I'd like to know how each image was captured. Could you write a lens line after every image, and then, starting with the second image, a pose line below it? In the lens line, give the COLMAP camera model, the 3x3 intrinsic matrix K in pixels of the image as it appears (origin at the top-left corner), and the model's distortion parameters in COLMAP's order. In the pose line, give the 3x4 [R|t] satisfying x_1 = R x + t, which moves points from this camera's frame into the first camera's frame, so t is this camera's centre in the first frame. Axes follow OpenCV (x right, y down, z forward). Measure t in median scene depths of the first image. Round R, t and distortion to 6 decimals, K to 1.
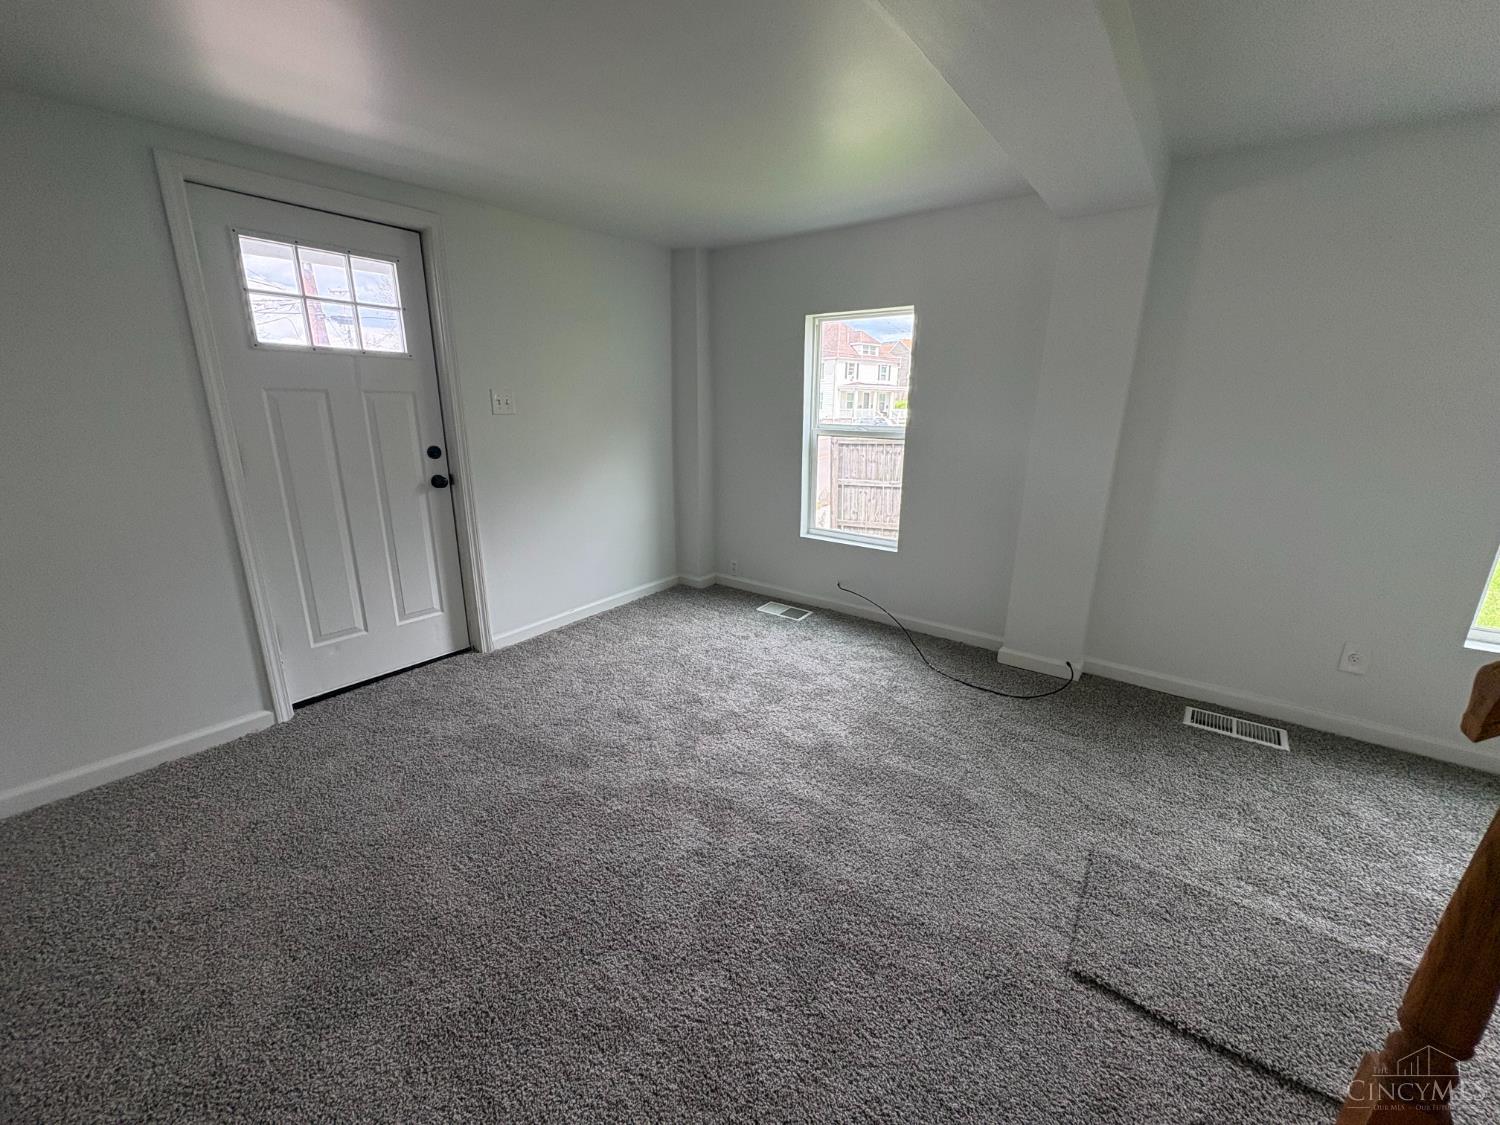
lens RADIAL K [[595.1, 0, 749.3], [0, 595.1, 557.7], [0, 0, 1]] dist [-0.002117, 0.000296]
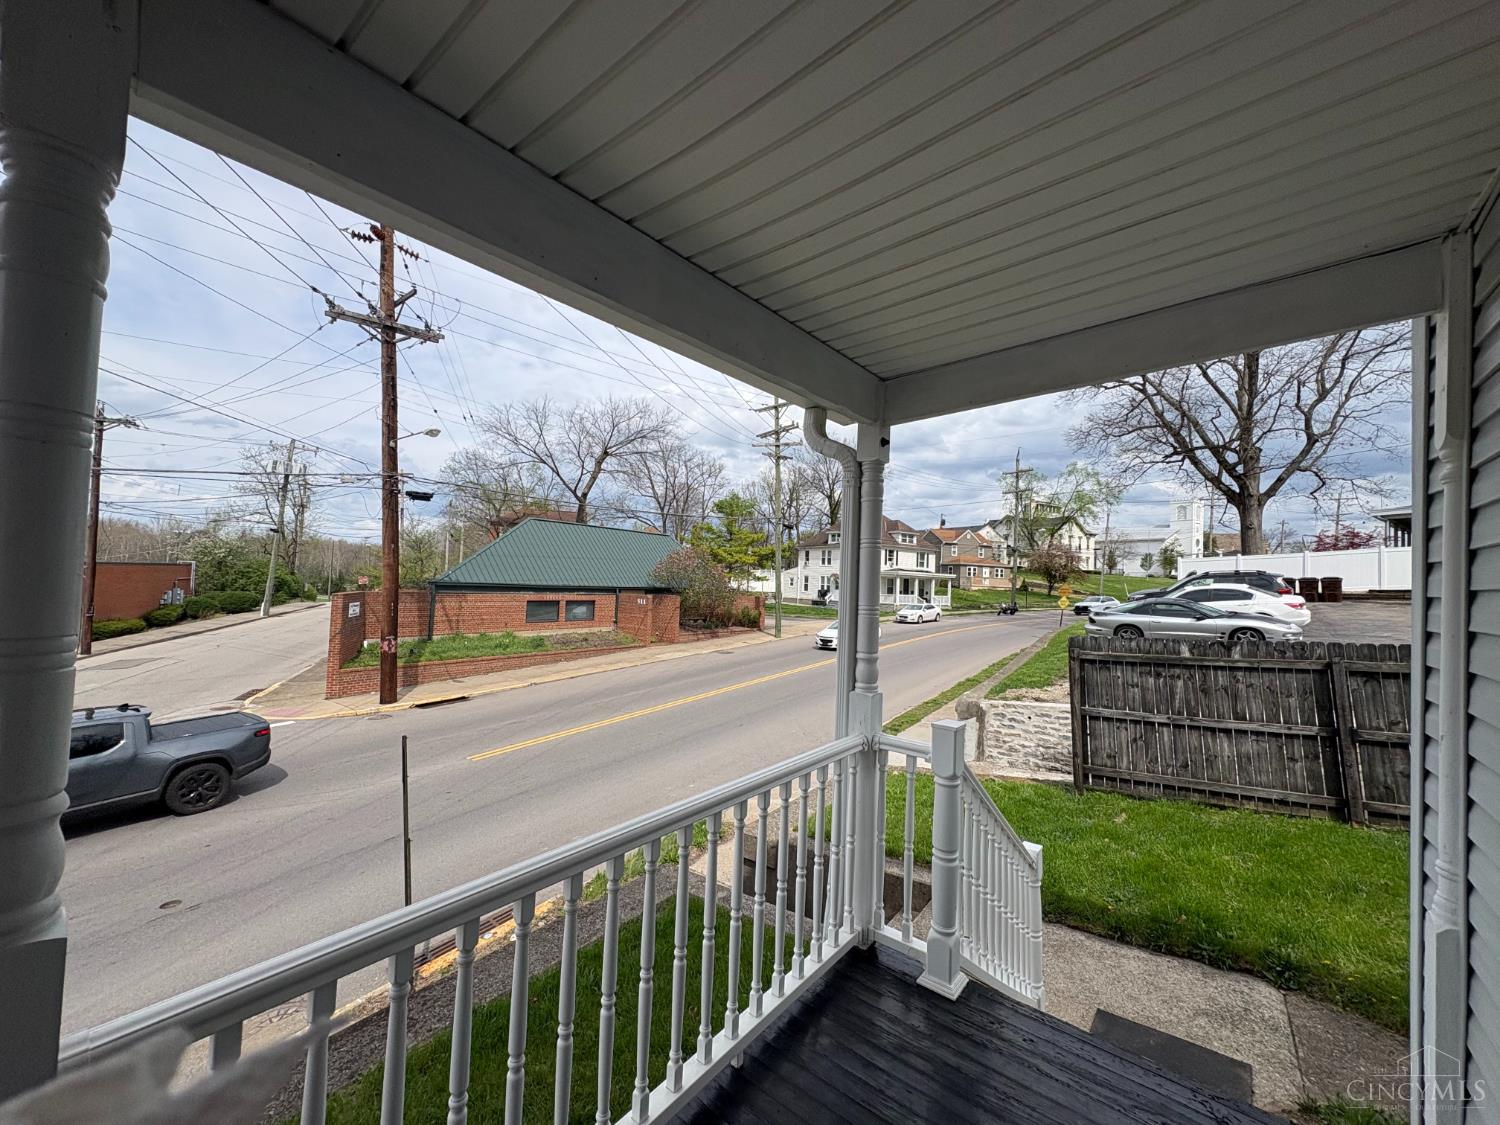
lens RADIAL K [[595.1, 0, 751.9], [0, 595.1, 558.1], [0, 0, 1]] dist [-0.002117, 0.000296]
pose [[0.999292, 0.015971, -0.034055, -0.670582], [-0.025297, 0.955403, -0.294220, -0.231303], [0.027837, 0.294873, 0.955131, 0.646508]]
